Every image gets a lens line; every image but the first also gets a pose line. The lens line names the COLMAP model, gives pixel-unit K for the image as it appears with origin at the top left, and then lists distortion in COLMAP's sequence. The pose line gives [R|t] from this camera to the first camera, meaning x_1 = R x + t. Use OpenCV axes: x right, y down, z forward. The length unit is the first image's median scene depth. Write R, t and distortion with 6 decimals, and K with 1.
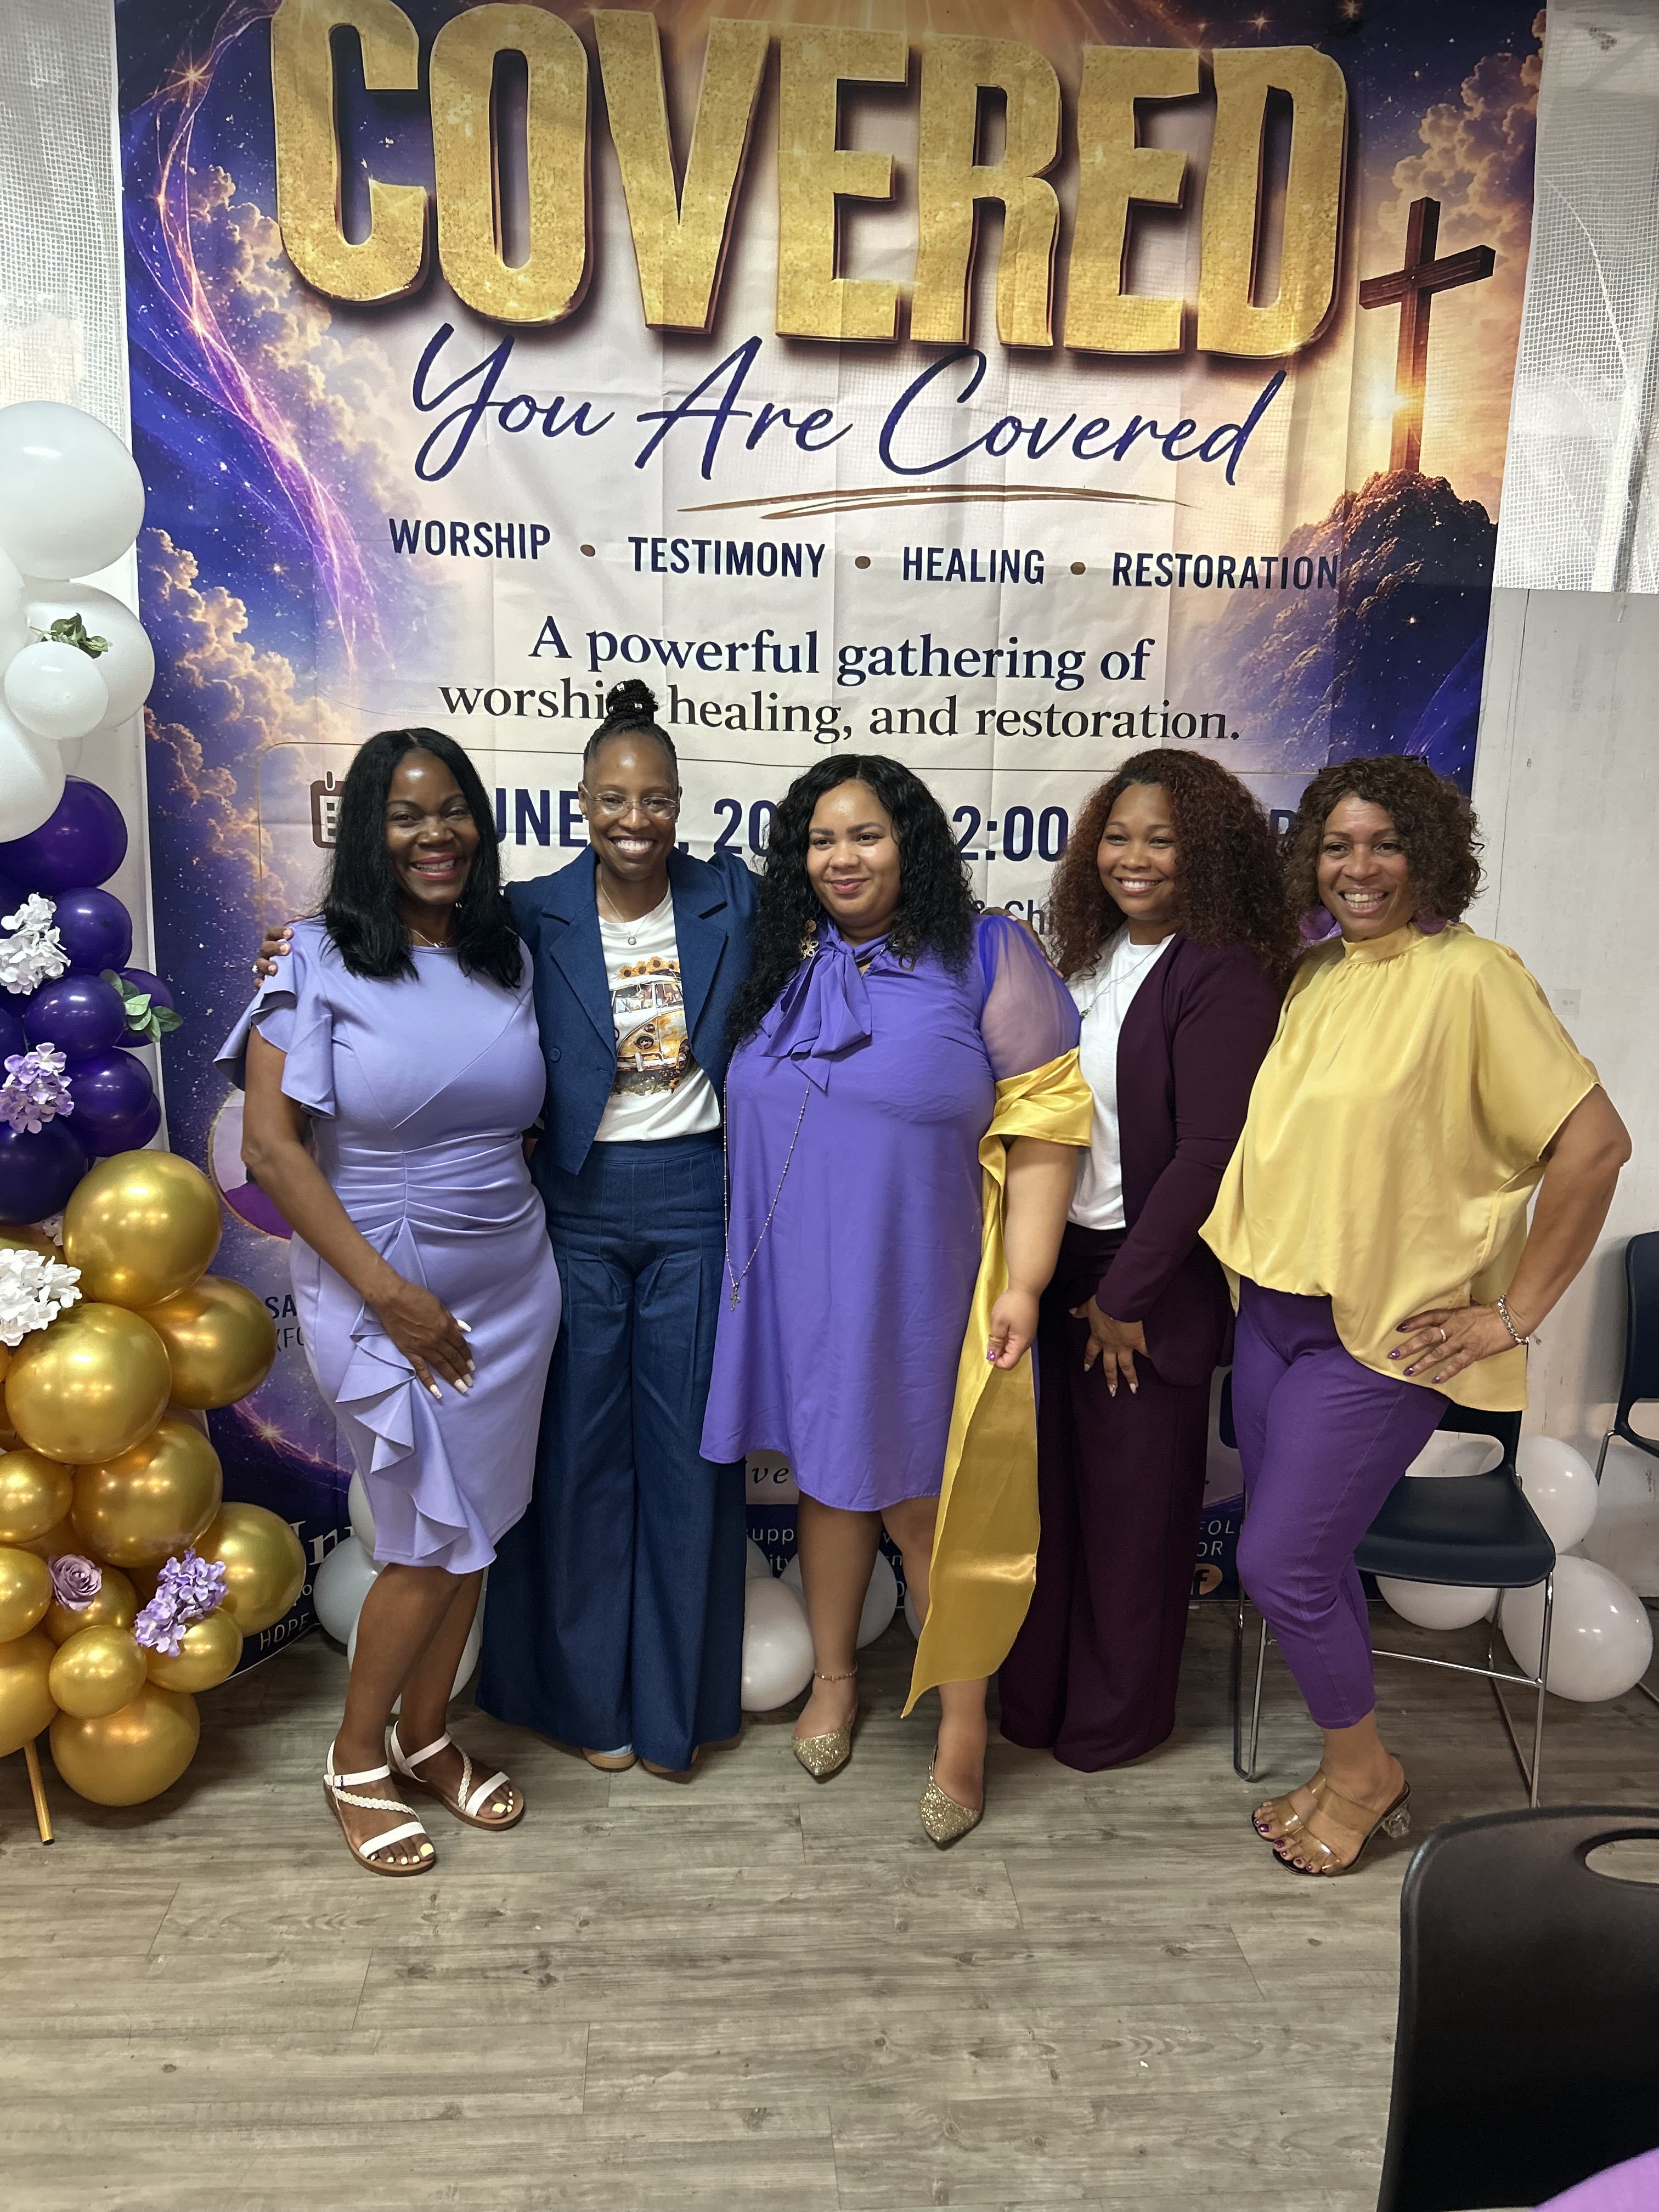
lens RADIAL K [[1678.2, 0, 831.2], [0, 1678.2, 1101.2], [0, 0, 1]] dist [0.016277, -0.027676]
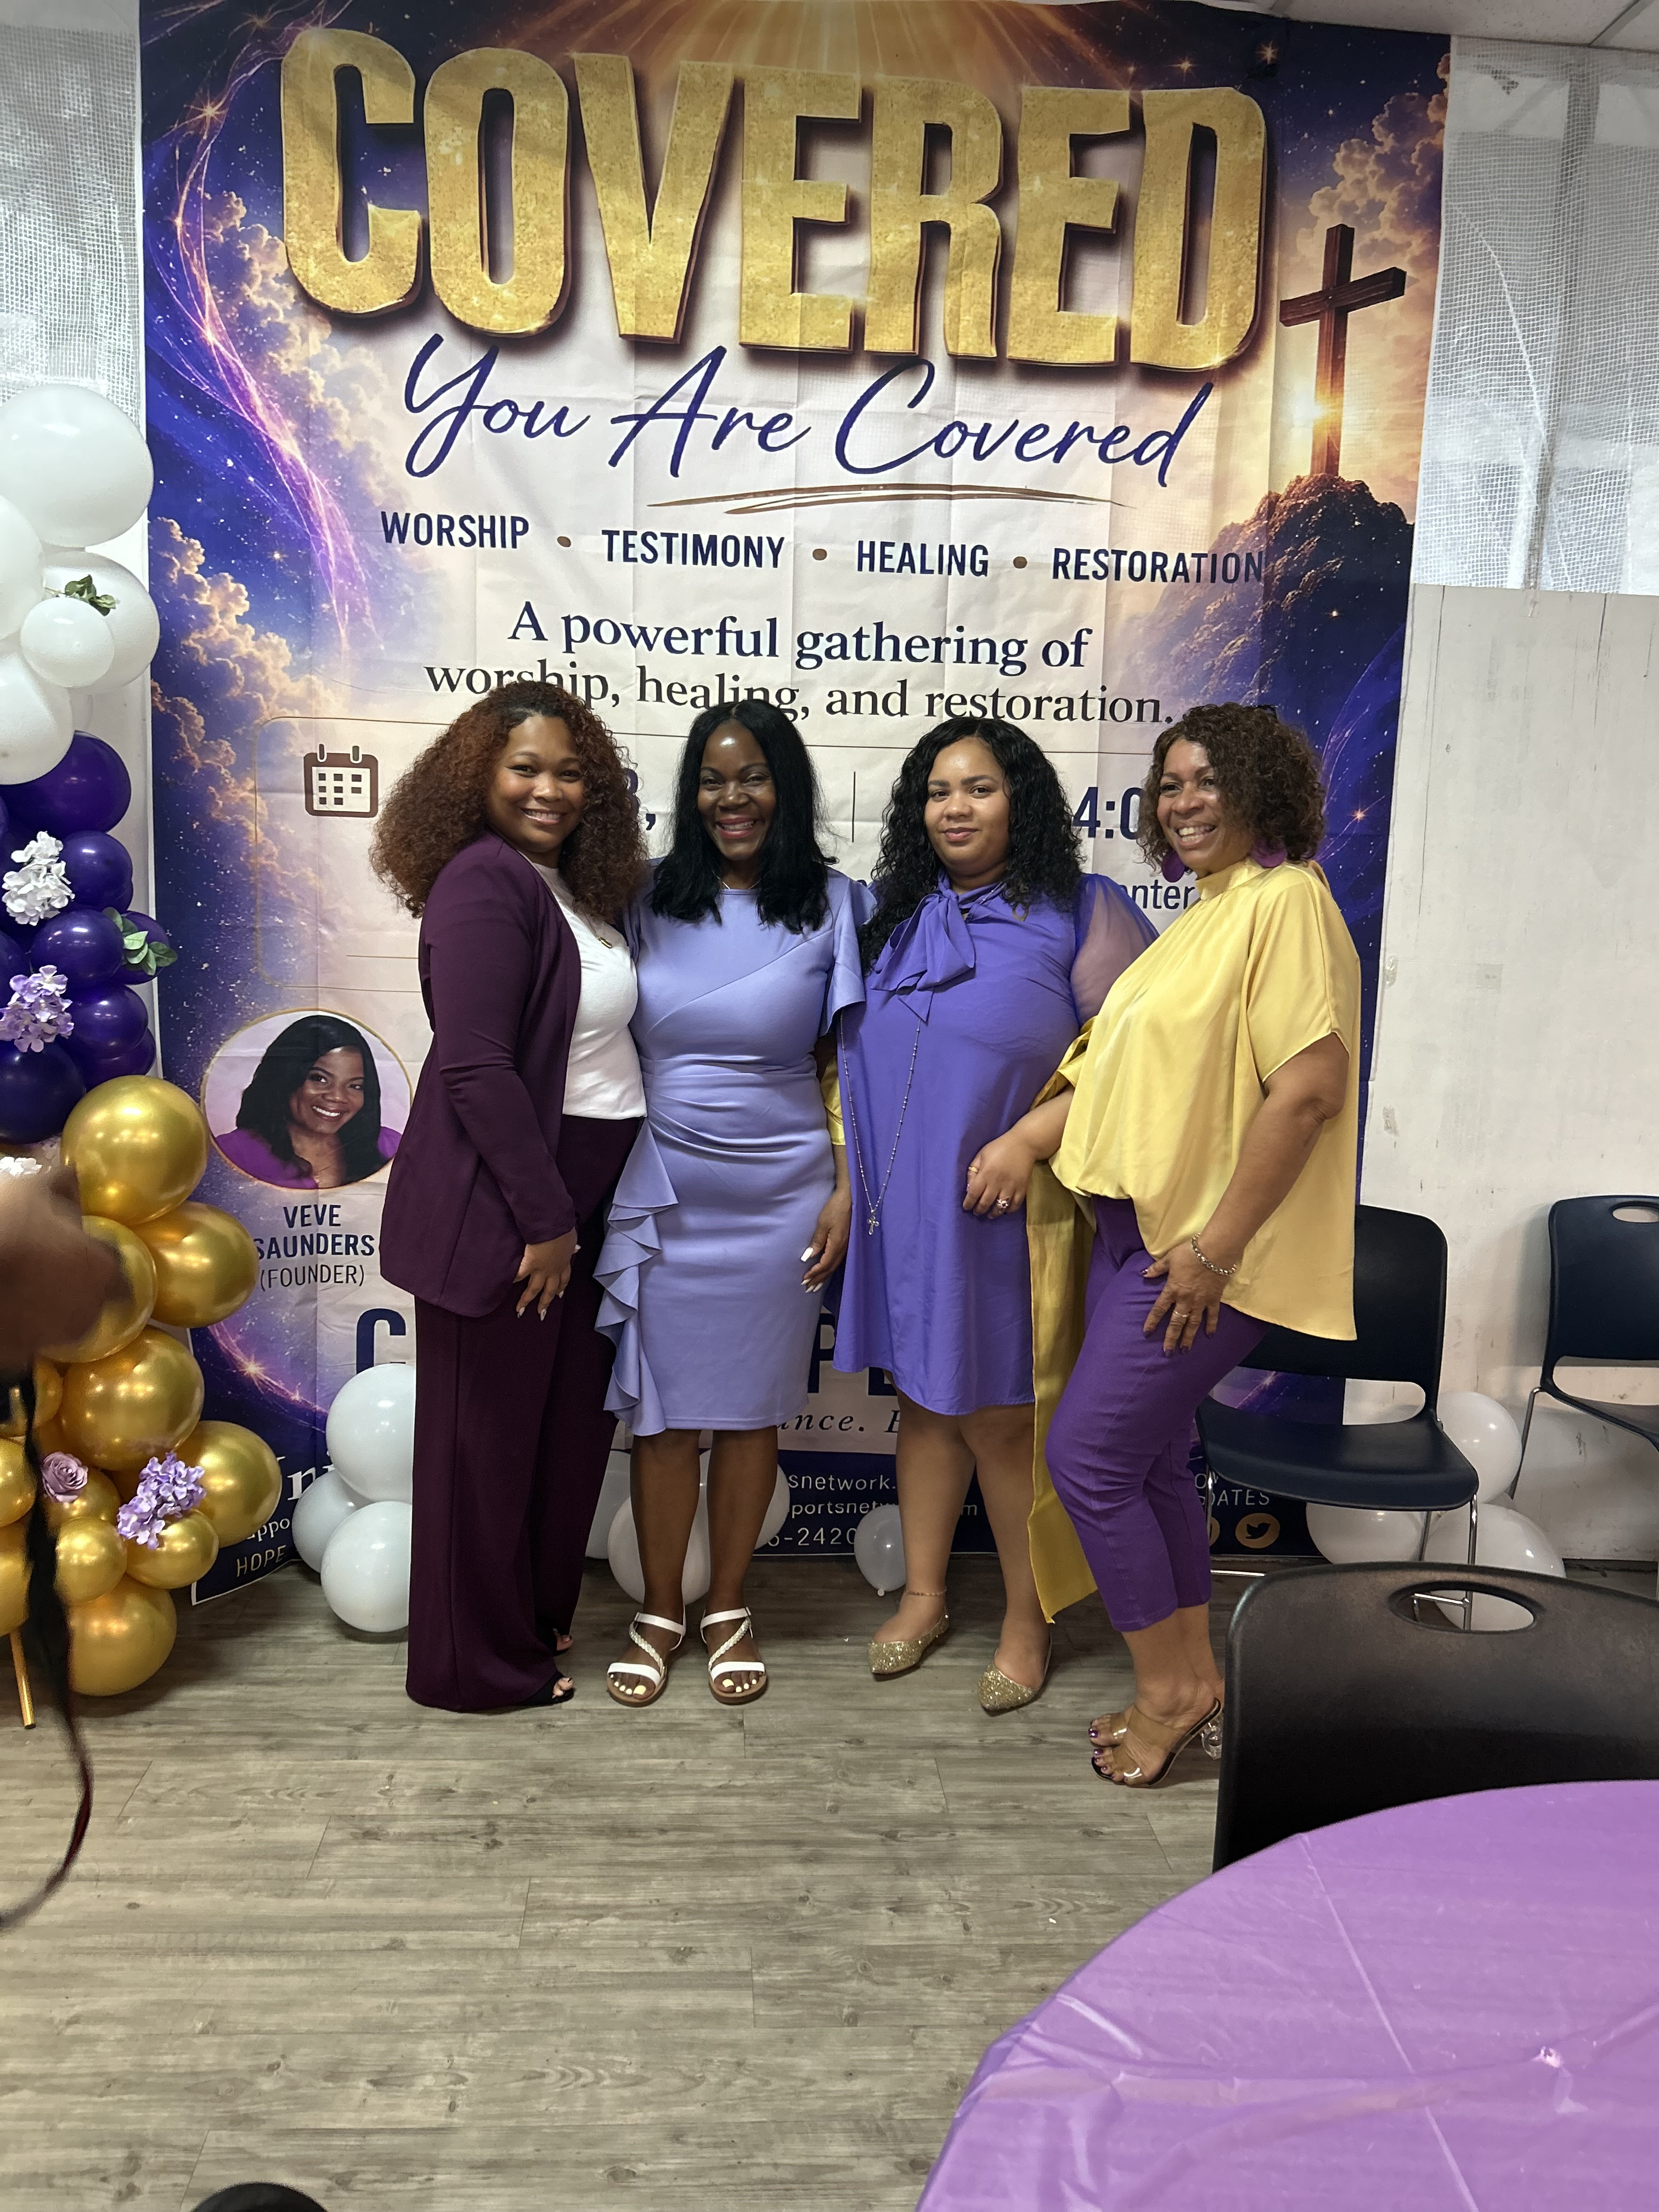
lens RADIAL K [[1678.2, 0, 827.0], [0, 1678.2, 1110.4], [0, 0, 1]] dist [0.016277, -0.027676]
pose [[0.999896, 0.007615, -0.012267, 0.041539], [-0.008167, 0.998927, -0.045592, 0.088118], [0.011906, 0.045687, 0.998885, -0.062454]]
